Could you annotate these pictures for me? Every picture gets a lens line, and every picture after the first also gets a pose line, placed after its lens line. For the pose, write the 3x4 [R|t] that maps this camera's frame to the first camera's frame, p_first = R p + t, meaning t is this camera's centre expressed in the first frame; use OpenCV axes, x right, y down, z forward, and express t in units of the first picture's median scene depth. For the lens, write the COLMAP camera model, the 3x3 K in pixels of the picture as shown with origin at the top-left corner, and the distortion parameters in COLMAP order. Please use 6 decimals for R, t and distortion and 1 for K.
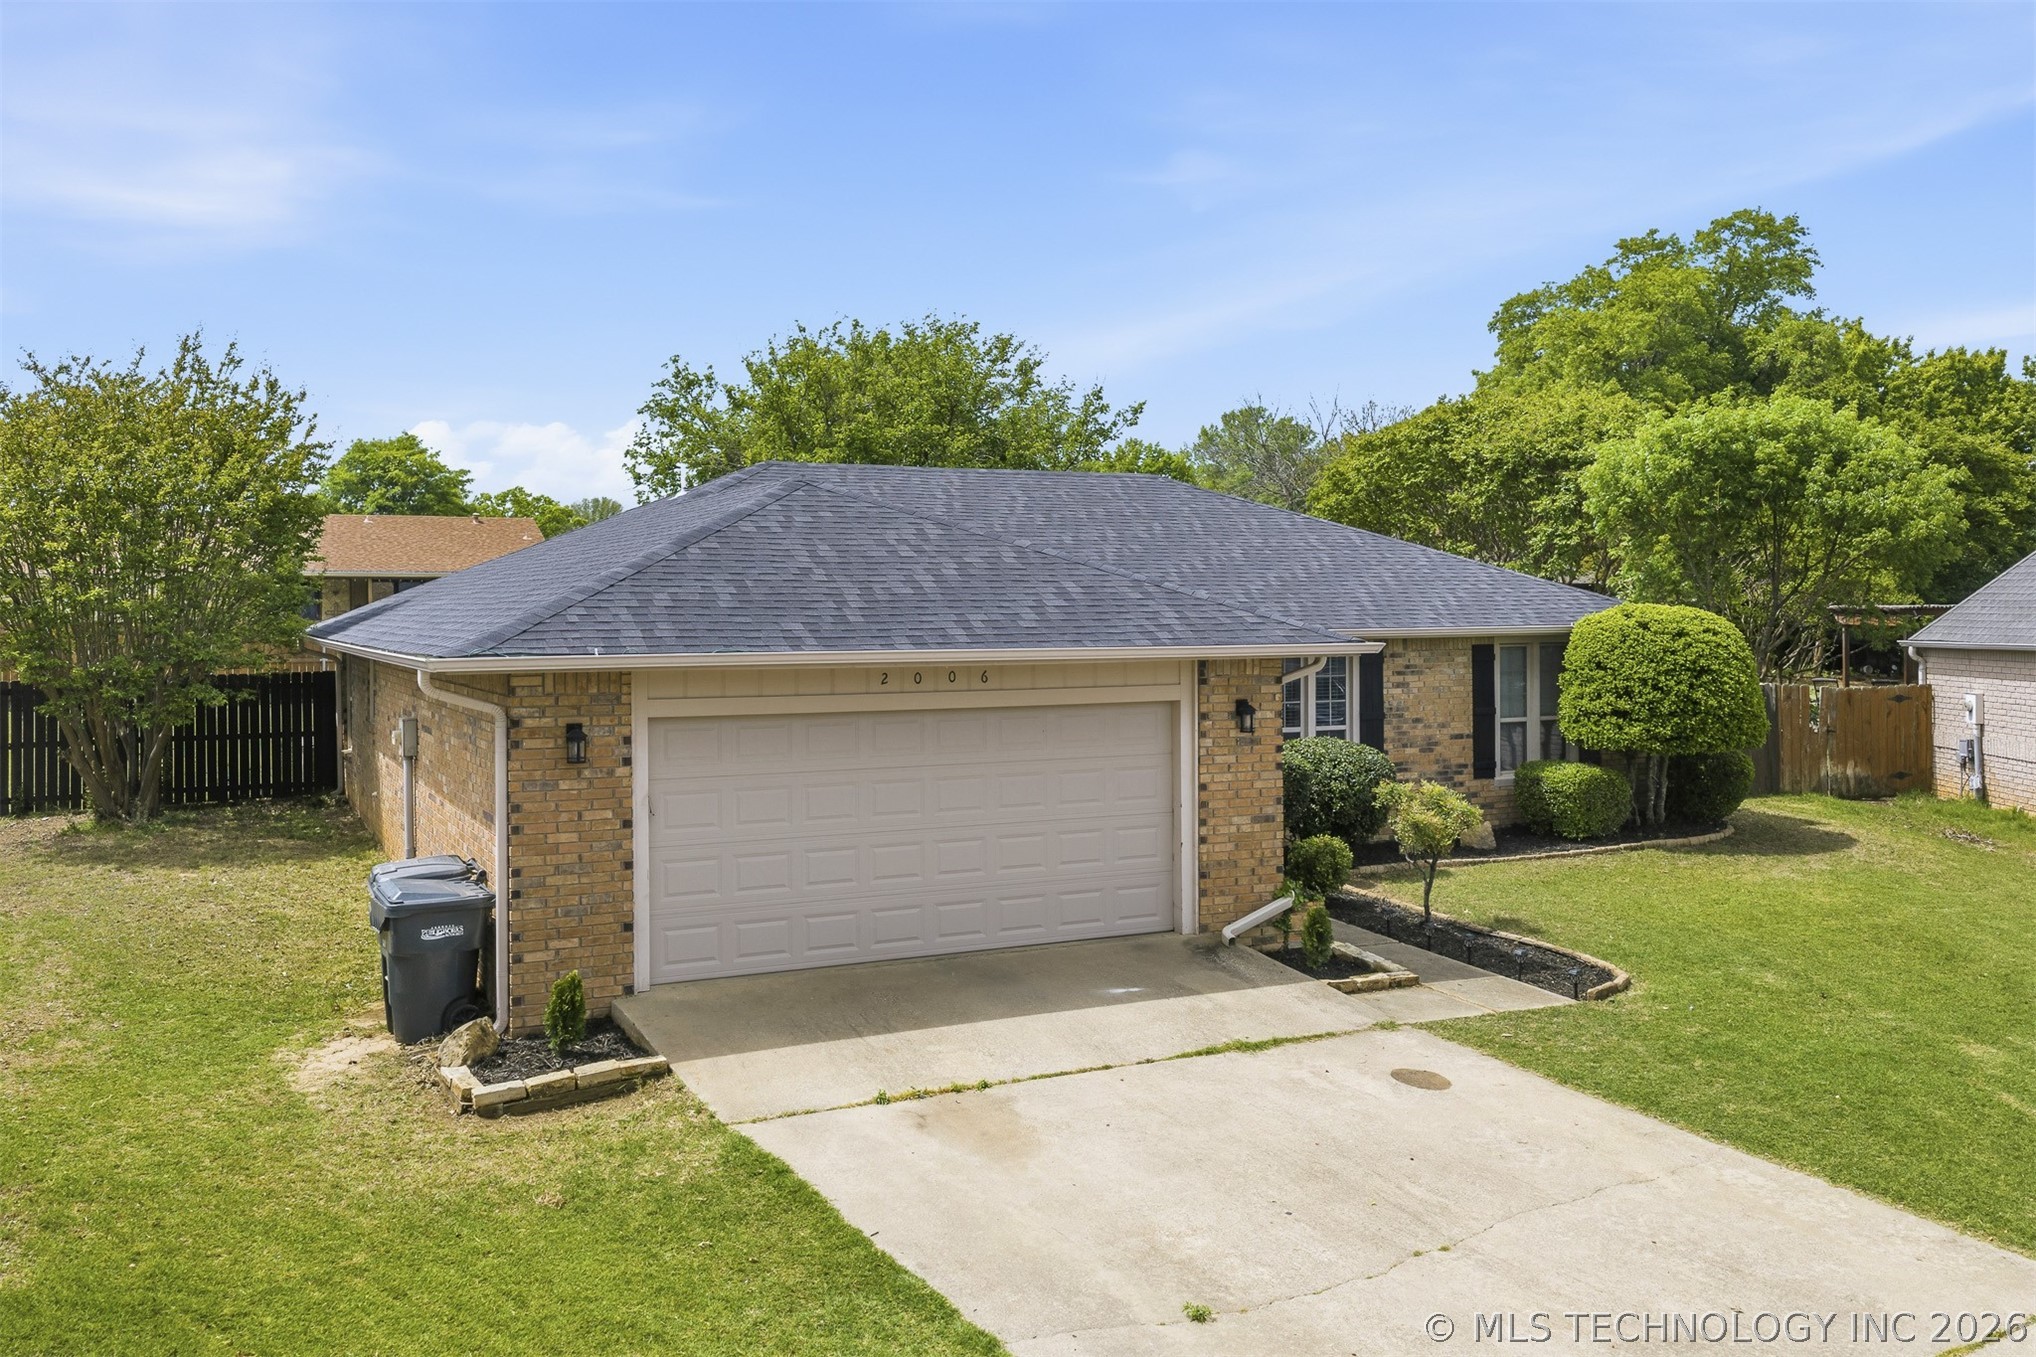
lens RADIAL K [[1708.5, 0, 1043.1], [0, 1708.5, 610.9], [0, 0, 1]] dist [0.008177, -0.018920]
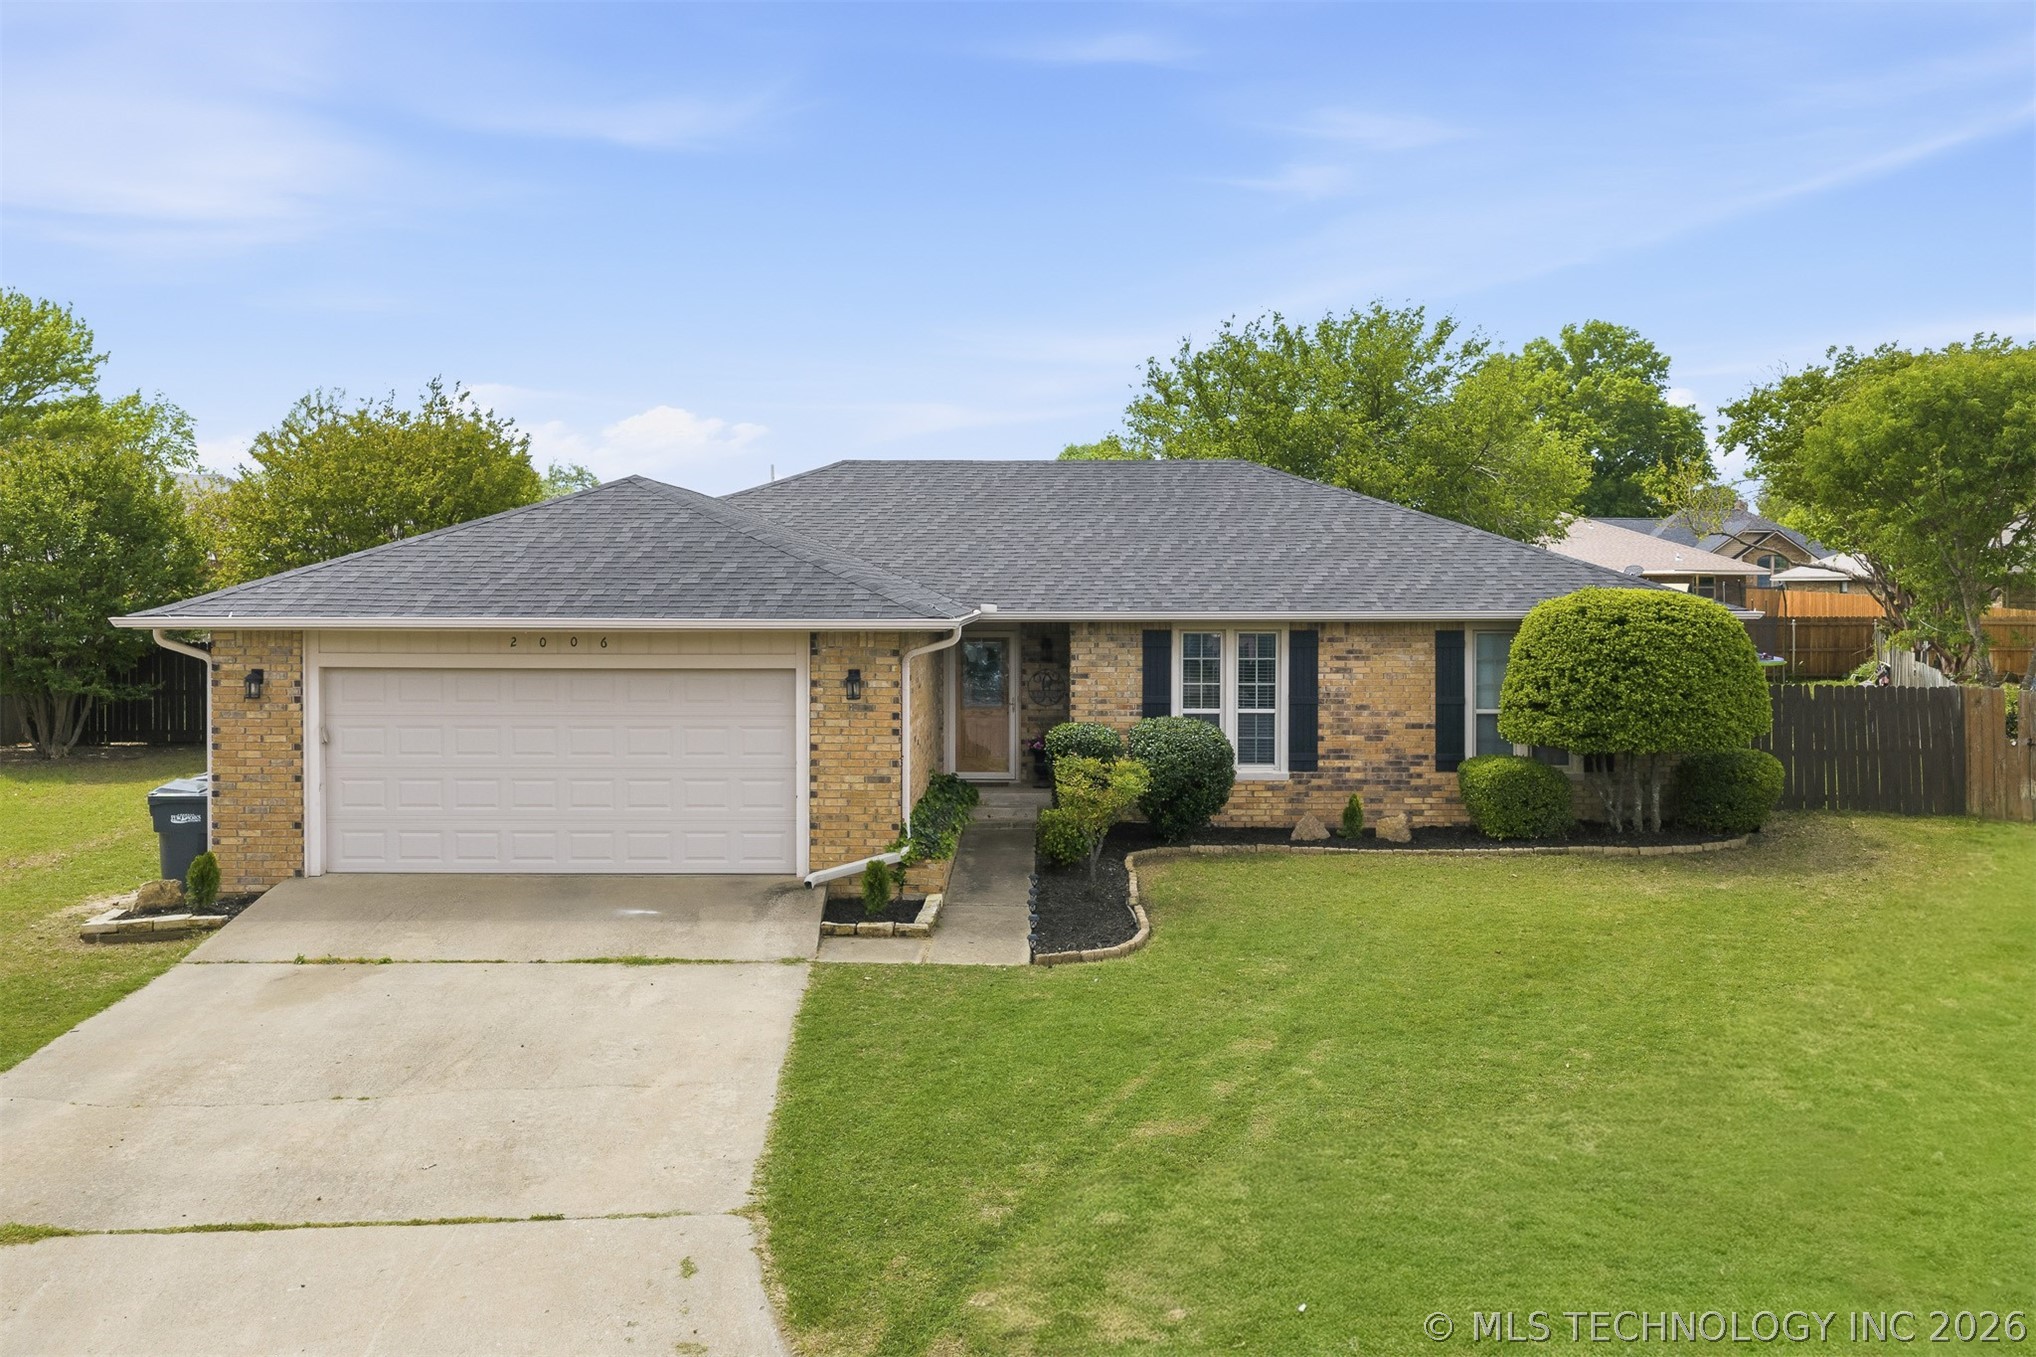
lens RADIAL K [[1708.5, 0, 1043.1], [0, 1708.5, 610.9], [0, 0, 1]] dist [0.008177, -0.018920]
pose [[0.889809, 0.009148, -0.456241, 0.722618], [-0.006994, 0.999955, 0.006409, 0.006233], [0.456279, -0.002512, 0.889833, 0.075747]]
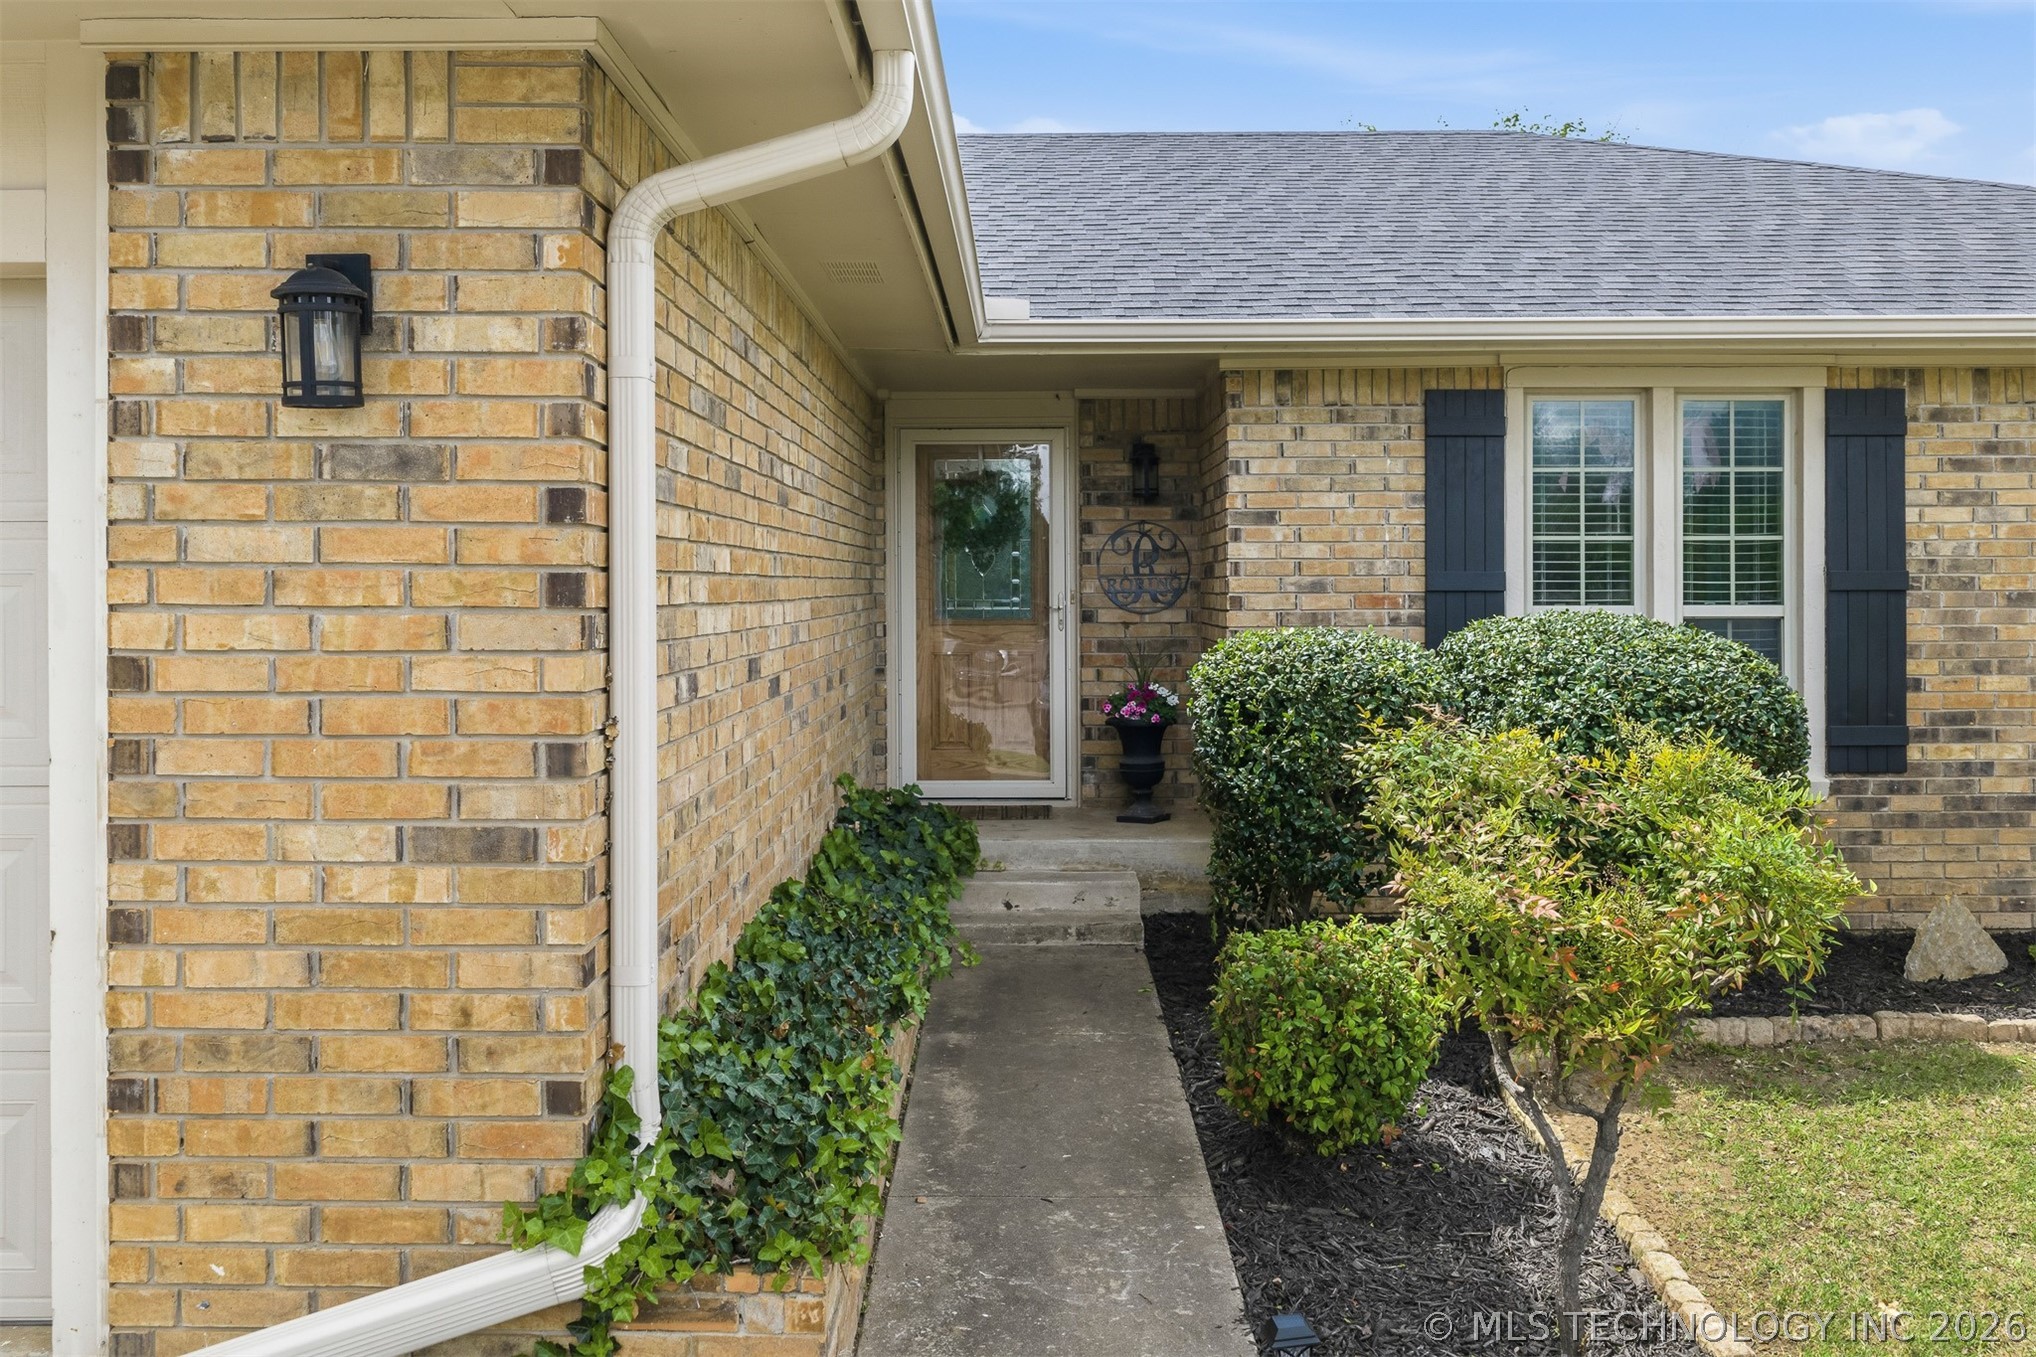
lens RADIAL K [[1715.1, 0, 1031.7], [0, 1715.1, 587.2], [0, 0, 1]] dist [0.002276, -0.009717]
pose [[0.892632, -0.001100, -0.450786, 0.282015], [-0.001415, 0.999985, -0.005243, 0.092242], [0.450785, 0.005318, 0.892617, 0.849202]]
